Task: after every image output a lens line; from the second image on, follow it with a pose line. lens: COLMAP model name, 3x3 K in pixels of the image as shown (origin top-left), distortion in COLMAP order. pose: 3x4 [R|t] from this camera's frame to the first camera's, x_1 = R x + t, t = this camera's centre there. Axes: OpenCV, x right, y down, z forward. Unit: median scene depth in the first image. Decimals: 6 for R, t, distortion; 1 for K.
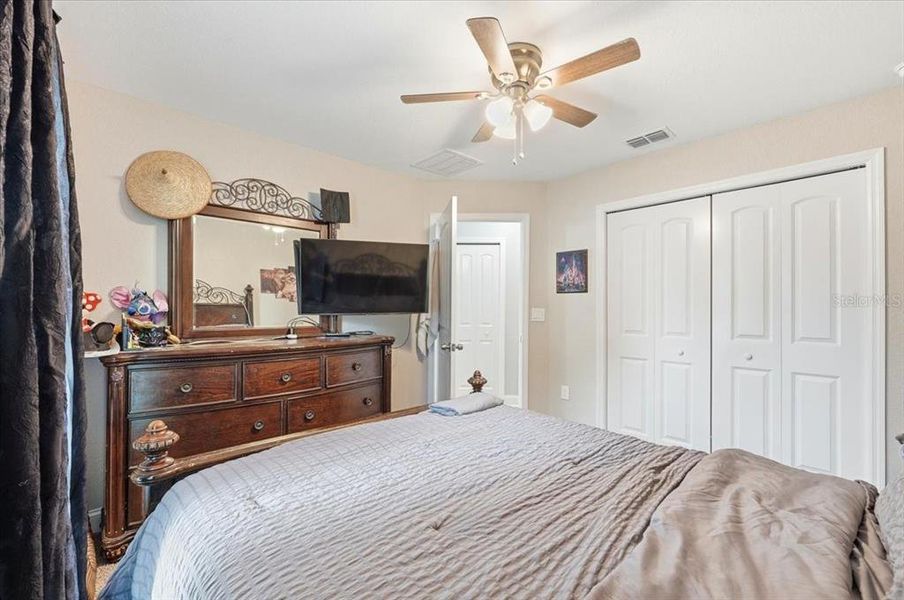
lens RADIAL K [[382.1, 0, 454.5], [0, 382.1, 307.1], [0, 0, 1]] dist [-0.002575, -0.000530]
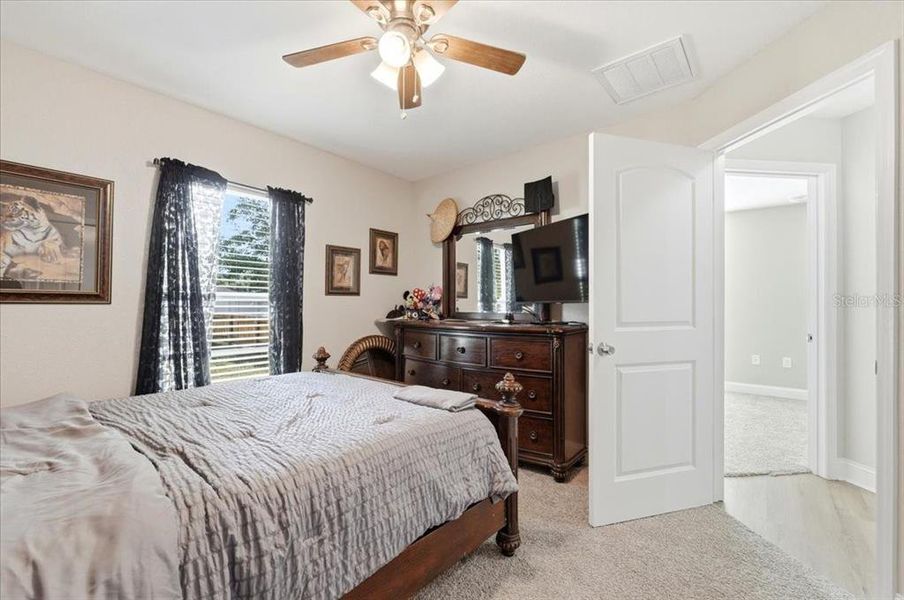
lens RADIAL K [[382.1, 0, 455.2], [0, 382.1, 300.0], [0, 0, 1]] dist [-0.002575, -0.000530]
pose [[0.116619, -0.013681, -0.993083, 0.799033], [0.002978, 0.999905, -0.013426, 0.031327], [0.993172, -0.001392, 0.116649, 0.804479]]
